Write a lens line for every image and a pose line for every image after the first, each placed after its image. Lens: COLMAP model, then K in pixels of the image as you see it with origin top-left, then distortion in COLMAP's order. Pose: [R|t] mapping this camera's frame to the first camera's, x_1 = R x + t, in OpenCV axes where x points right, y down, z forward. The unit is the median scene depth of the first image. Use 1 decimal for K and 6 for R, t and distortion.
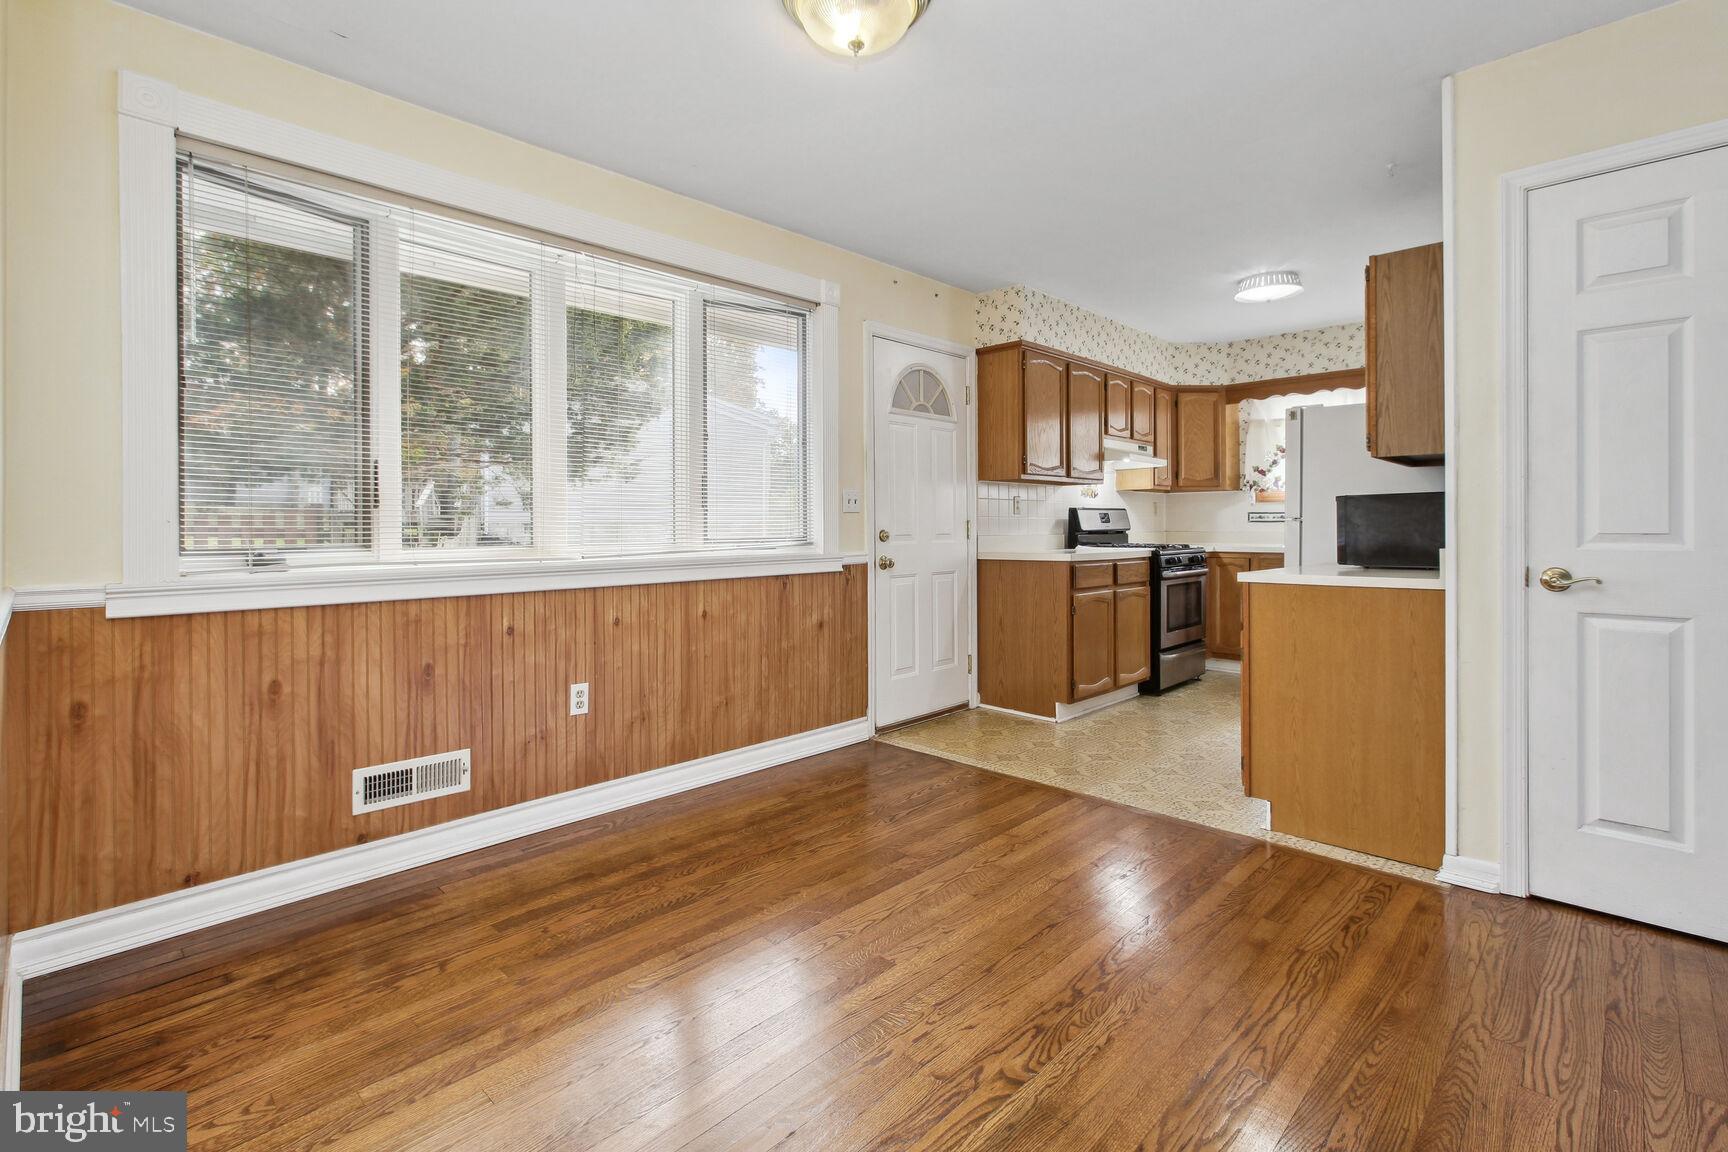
lens RADIAL K [[802.9, 0, 858.1], [0, 802.9, 523.9], [0, 0, 1]] dist [-0.007037, 0.003834]
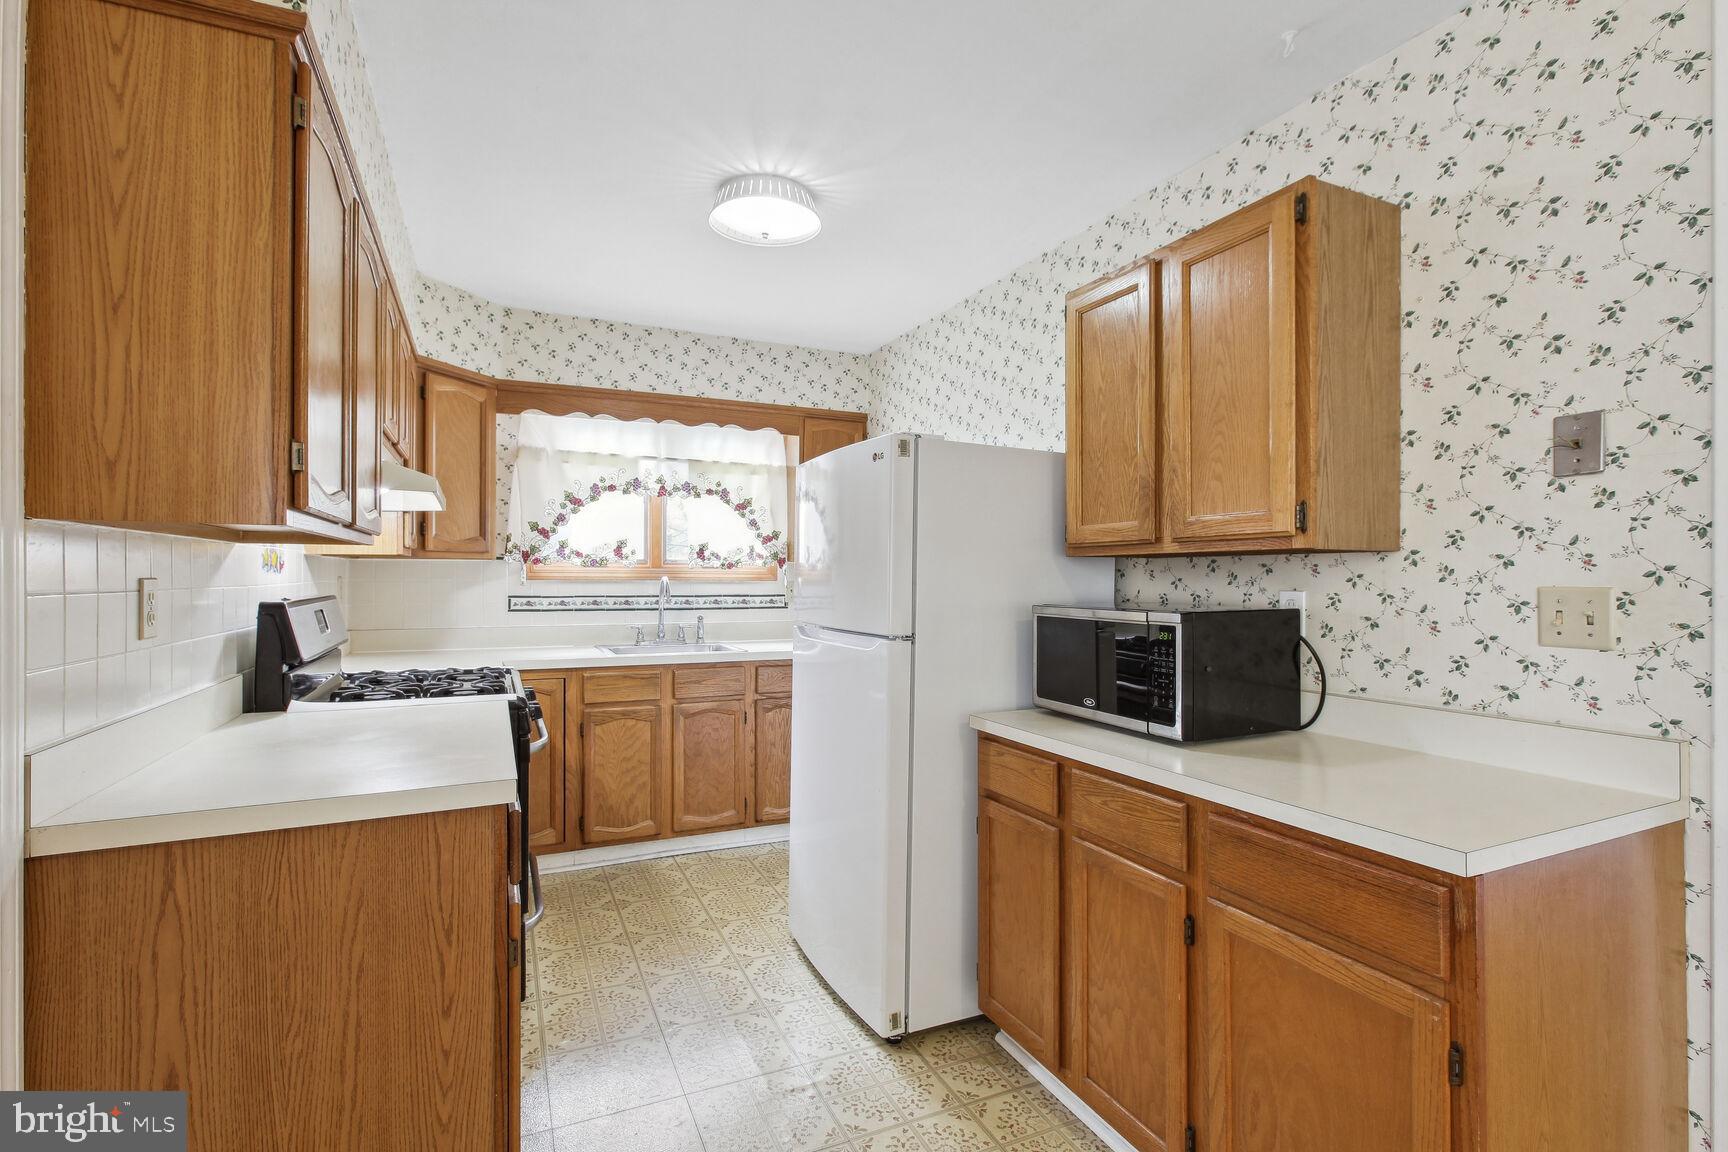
lens RADIAL K [[802.9, 0, 864.2], [0, 802.9, 575.7], [0, 0, 1]] dist [-0.007037, 0.003834]
pose [[0.367402, 0.008256, 0.930026, 0.017214], [-0.008991, 0.999945, -0.005325, -0.030961], [-0.930019, -0.006406, 0.367456, 0.561983]]
